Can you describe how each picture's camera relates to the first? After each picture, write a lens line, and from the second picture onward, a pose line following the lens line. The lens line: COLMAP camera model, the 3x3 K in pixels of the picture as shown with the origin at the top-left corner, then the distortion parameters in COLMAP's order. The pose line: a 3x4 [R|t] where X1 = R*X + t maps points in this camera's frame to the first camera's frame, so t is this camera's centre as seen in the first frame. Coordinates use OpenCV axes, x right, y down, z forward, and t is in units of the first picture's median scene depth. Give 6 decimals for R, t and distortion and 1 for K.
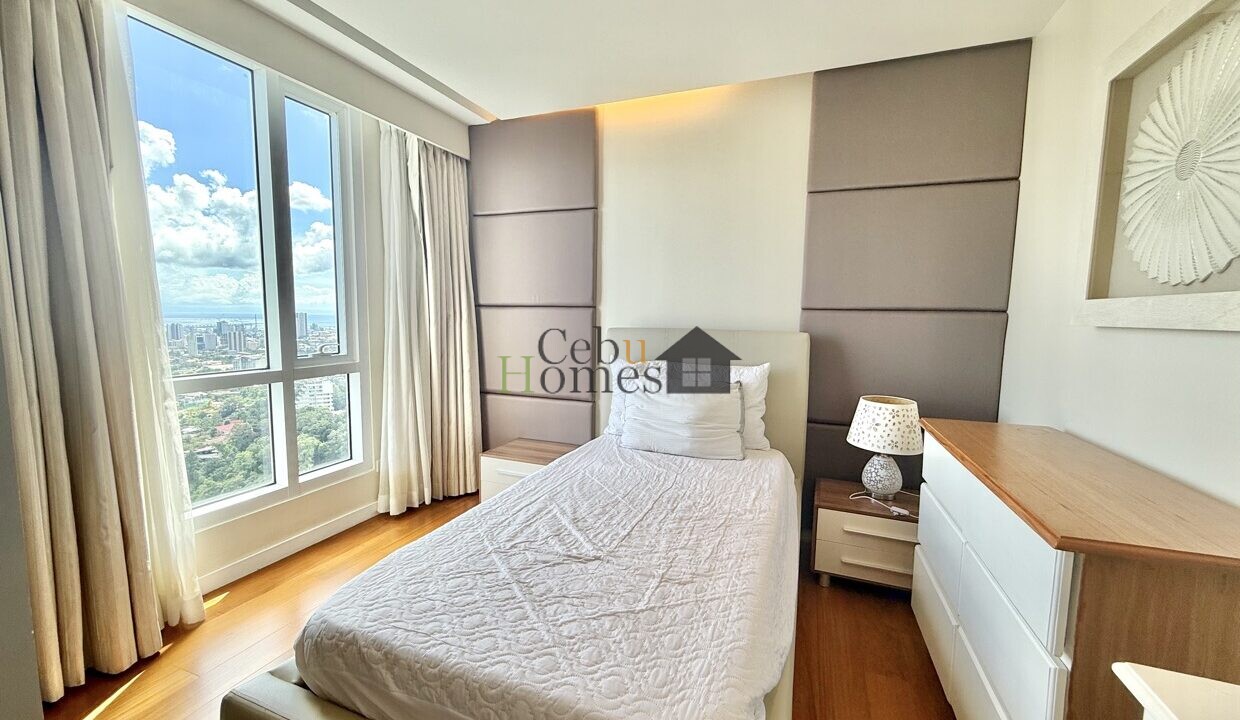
lens RADIAL K [[492.1, 0, 618.1], [0, 492.1, 361.8], [0, 0, 1]] dist [0.001268, -0.004091]
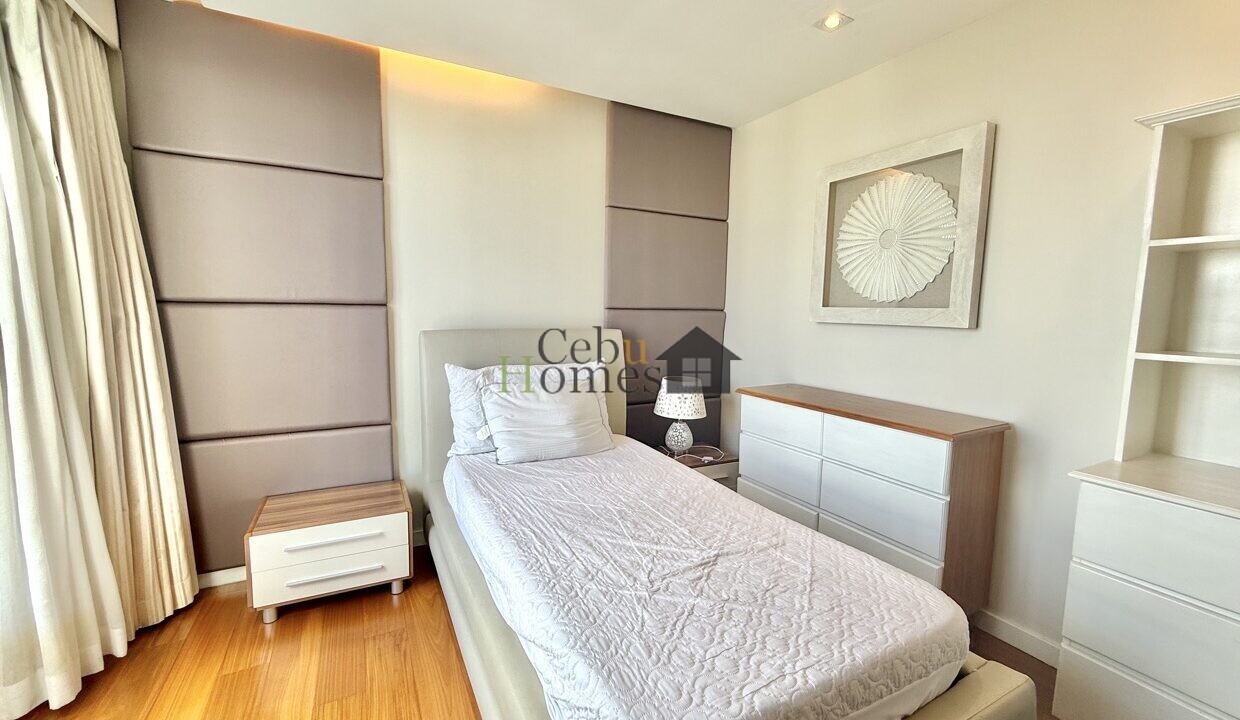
lens RADIAL K [[492.1, 0, 618.1], [0, 492.1, 361.8], [0, 0, 1]] dist [0.001268, -0.004091]
pose [[0.652453, -0.086643, 0.752860, -0.533939], [0.066796, 0.996151, 0.056754, -0.051908], [-0.754880, 0.013259, 0.655729, 0.260333]]
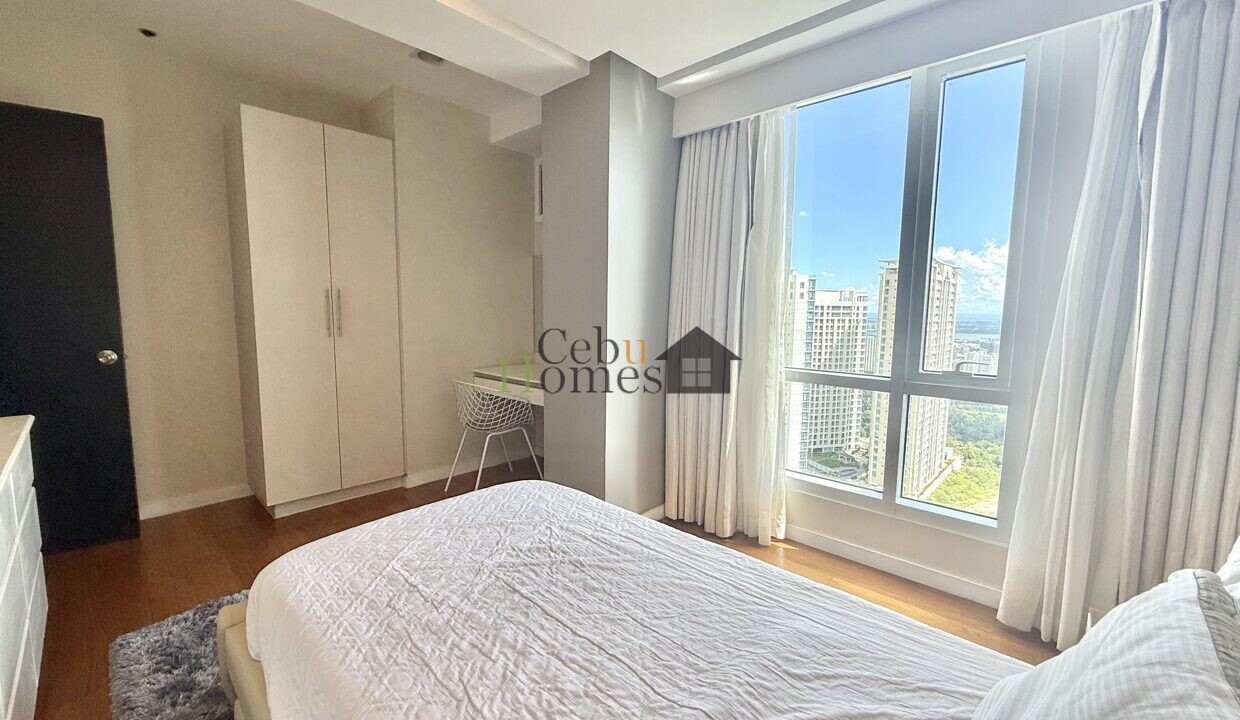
lens RADIAL K [[492.1, 0, 618.1], [0, 492.1, 361.8], [0, 0, 1]] dist [0.001268, -0.004091]
pose [[-0.370124, 0.081176, -0.925429, 0.426945], [-0.106806, 0.985851, 0.129193, -0.090580], [0.922822, 0.146659, -0.356217, 0.875634]]
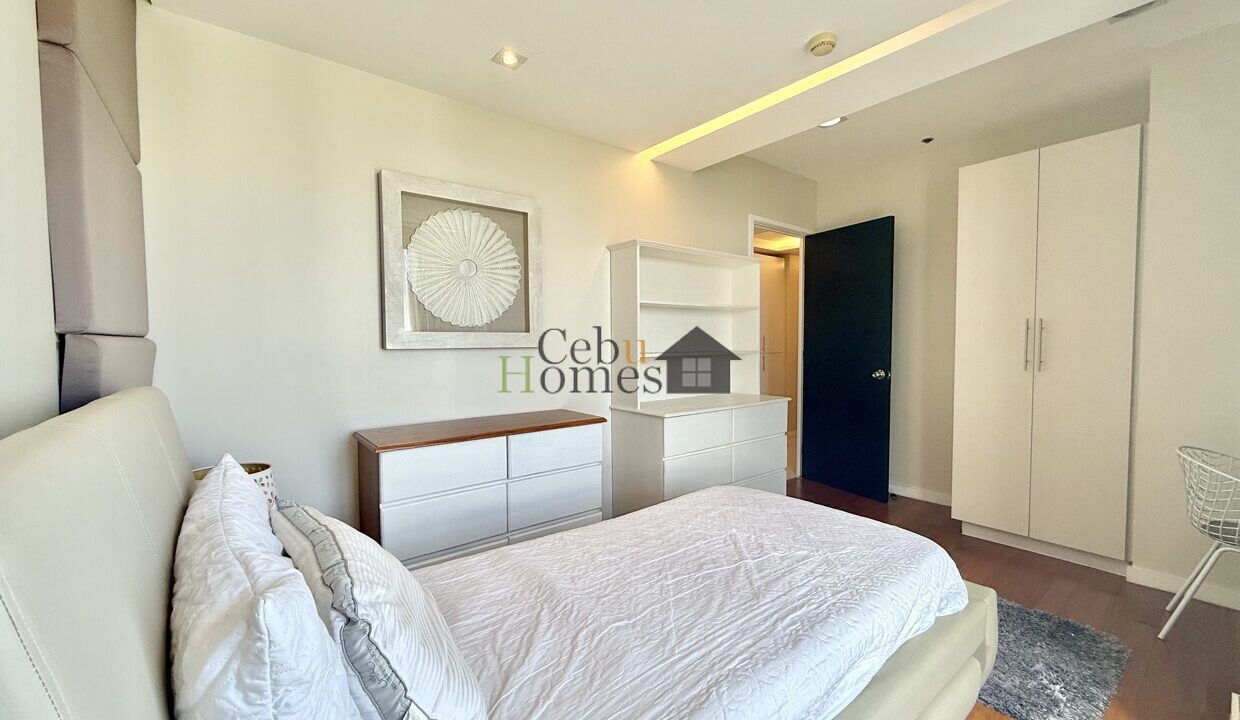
lens RADIAL K [[492.1, 0, 618.1], [0, 492.1, 361.8], [0, 0, 1]] dist [0.001268, -0.004091]
pose [[-0.861038, -0.033254, 0.507452, -0.239281], [0.041873, 0.989835, 0.135914, -0.136321], [-0.506813, 0.138276, -0.850894, 1.257085]]
